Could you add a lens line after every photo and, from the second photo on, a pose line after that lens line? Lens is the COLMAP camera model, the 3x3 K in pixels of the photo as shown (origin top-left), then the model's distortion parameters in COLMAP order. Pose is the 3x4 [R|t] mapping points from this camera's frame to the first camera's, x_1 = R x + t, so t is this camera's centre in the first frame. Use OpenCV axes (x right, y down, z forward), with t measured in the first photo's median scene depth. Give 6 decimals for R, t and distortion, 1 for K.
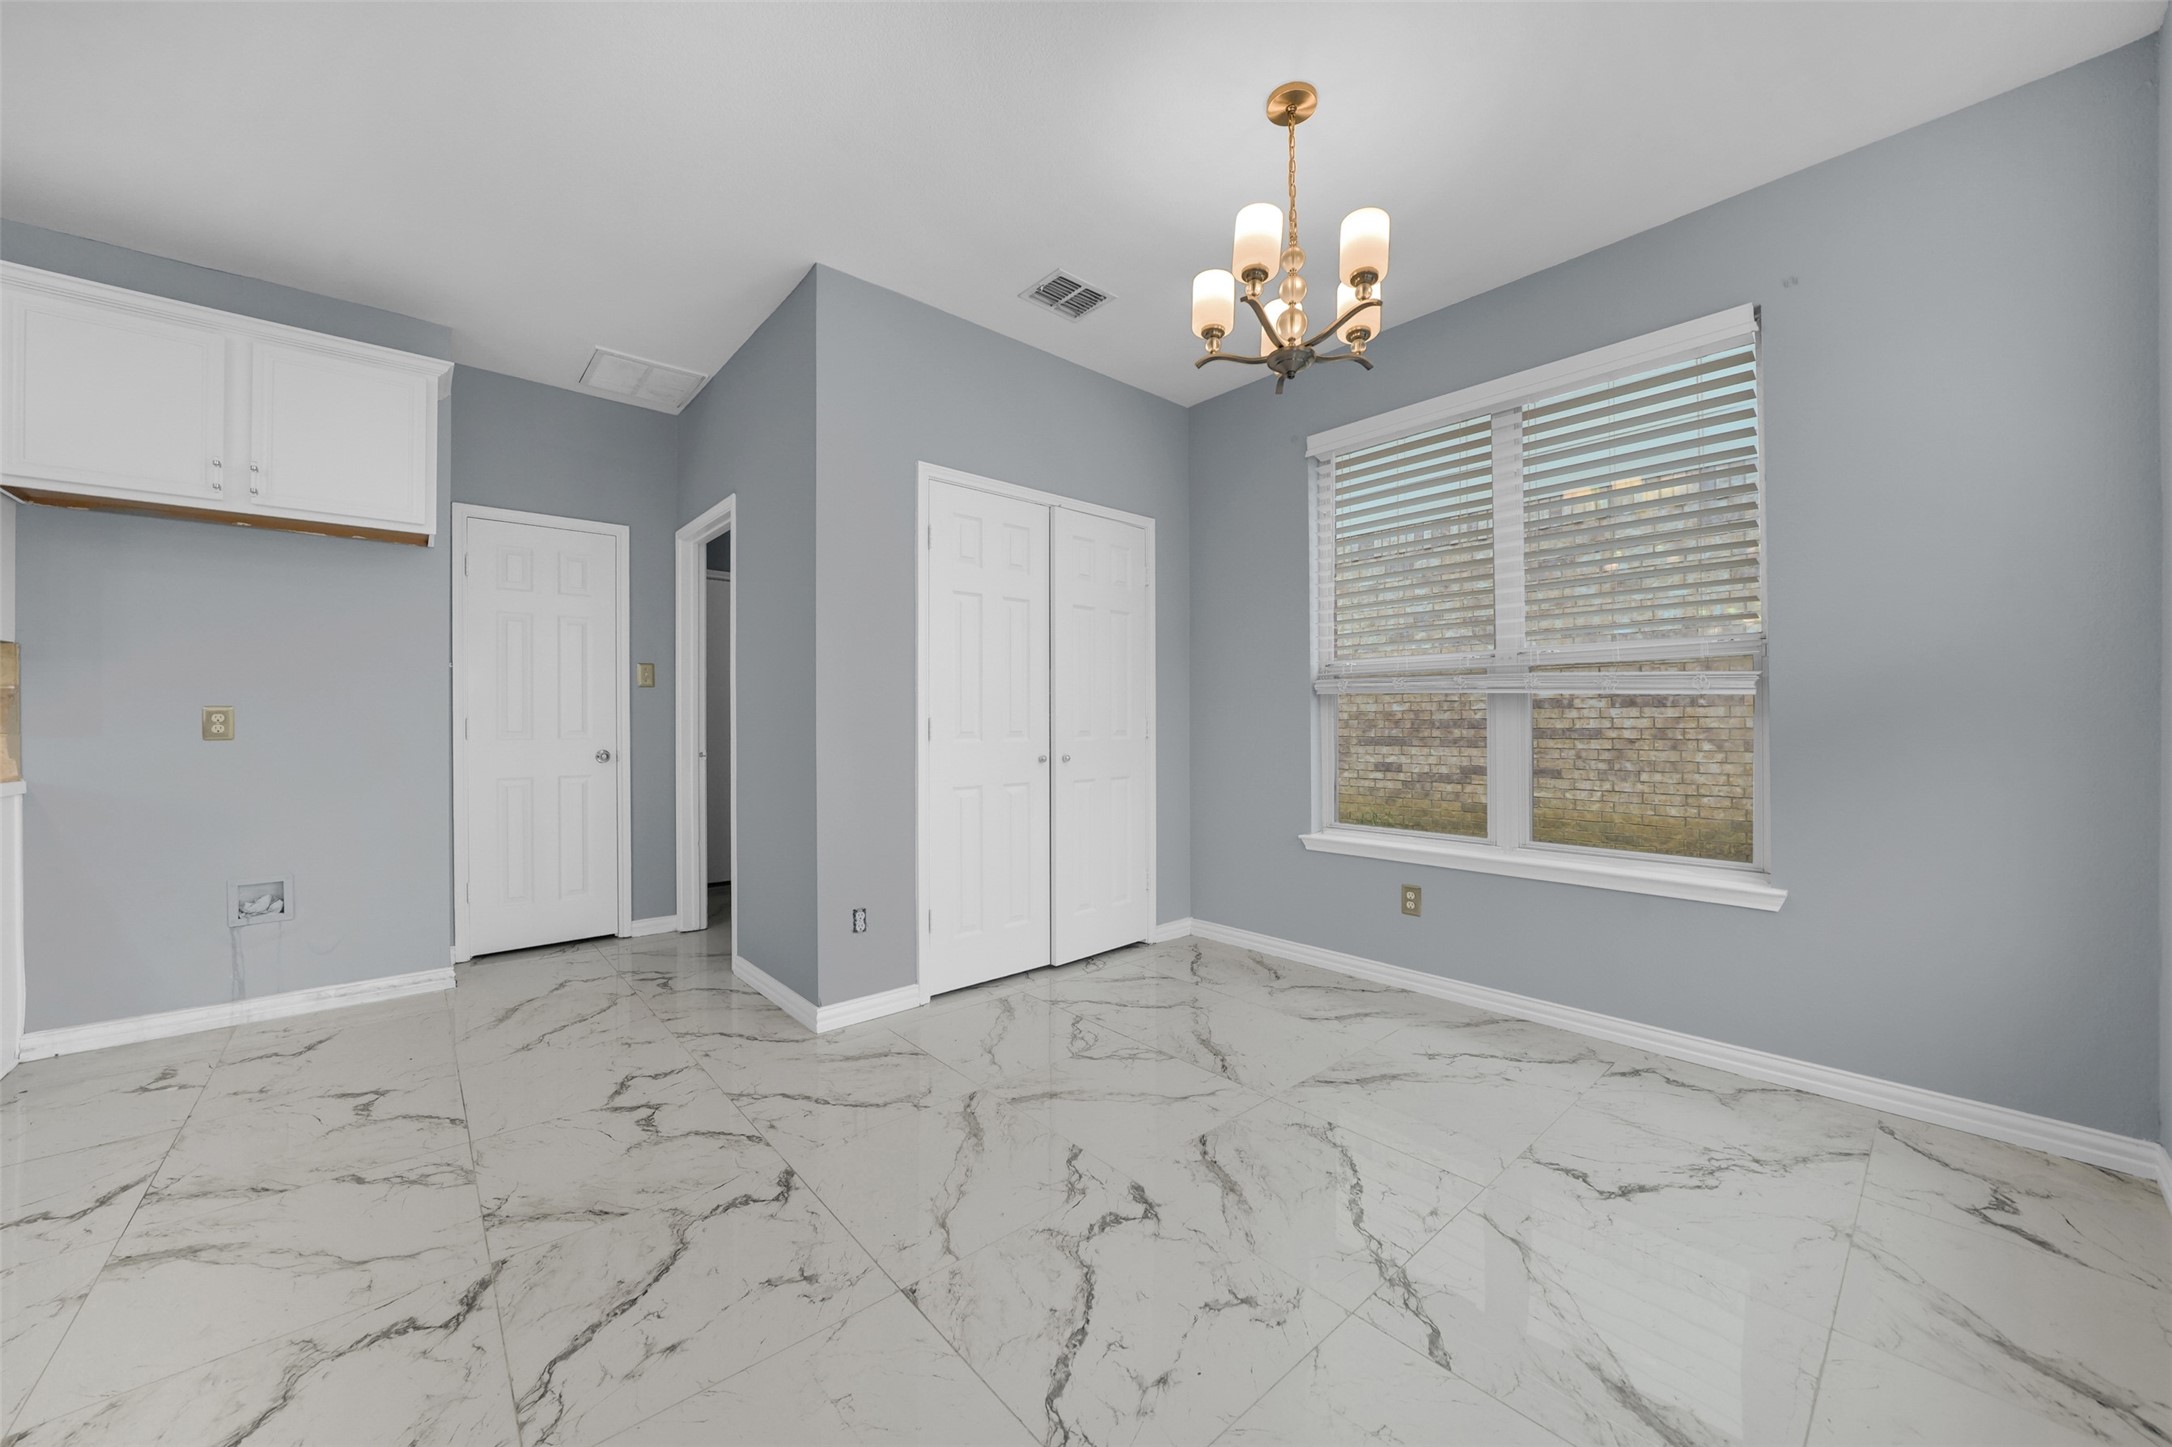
lens RADIAL K [[822.0, 0, 1077.6], [0, 822.0, 719.8], [0, 0, 1]] dist [0.005976, -0.000153]
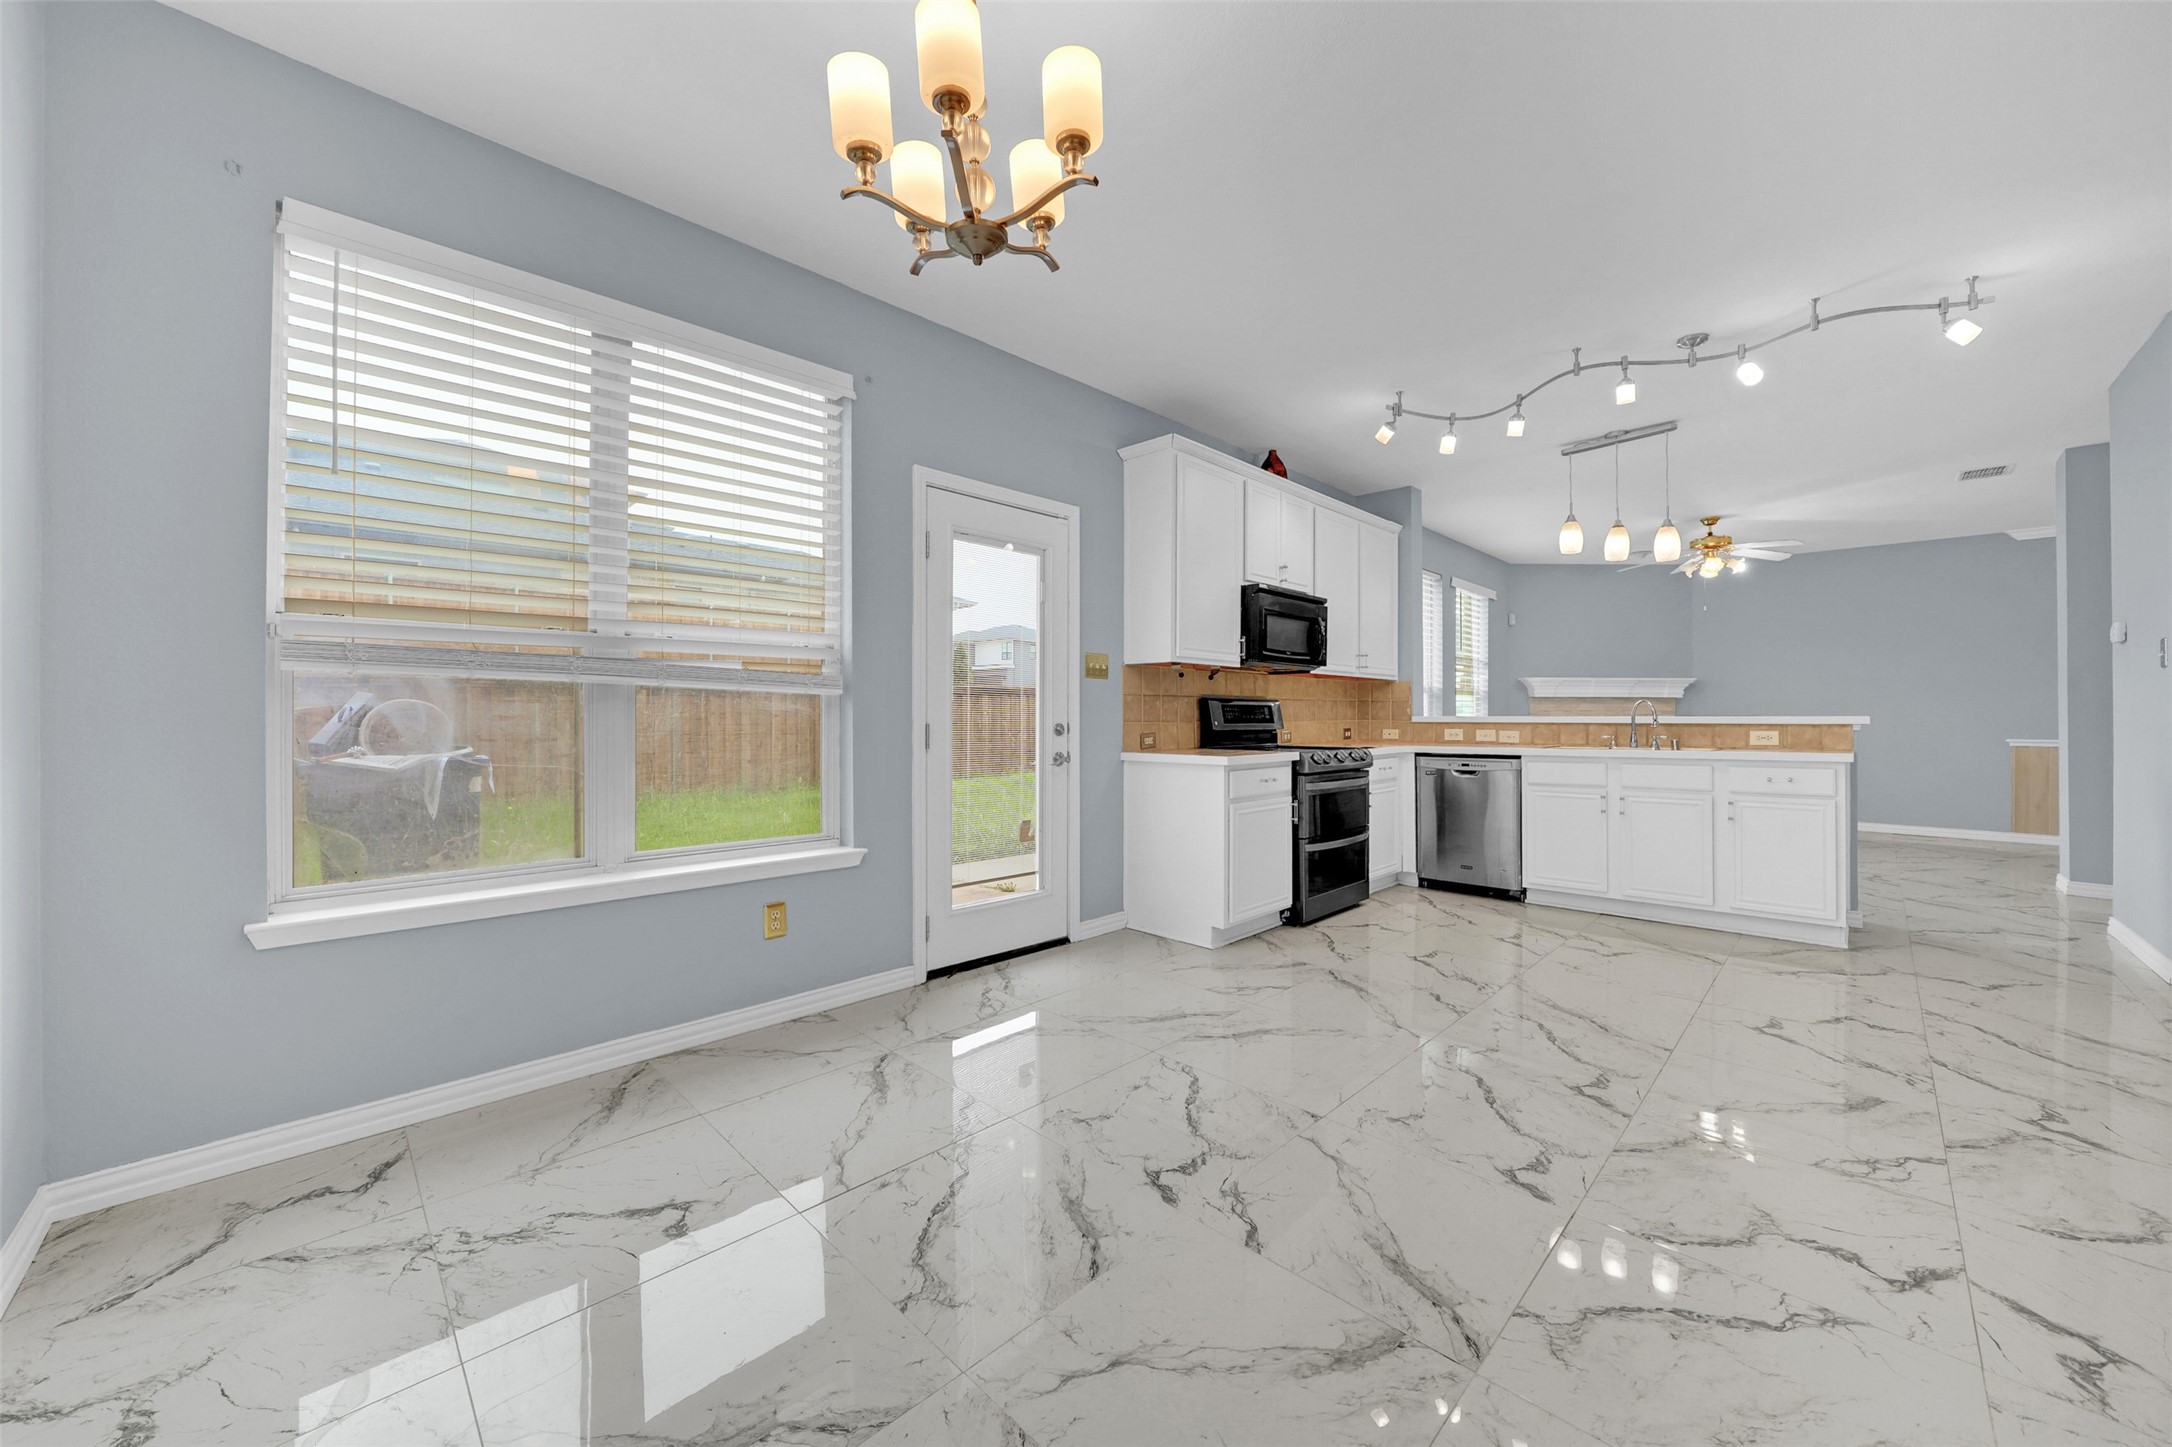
lens RADIAL K [[822.0, 0, 1077.6], [0, 822.0, 719.8], [0, 0, 1]] dist [0.005976, -0.000153]
pose [[-0.998289, 0.000150, -0.058468, 0.237238], [0.000129, 1.000000, 0.000367, 0.008050], [0.058468, 0.000359, -0.998289, 1.963097]]
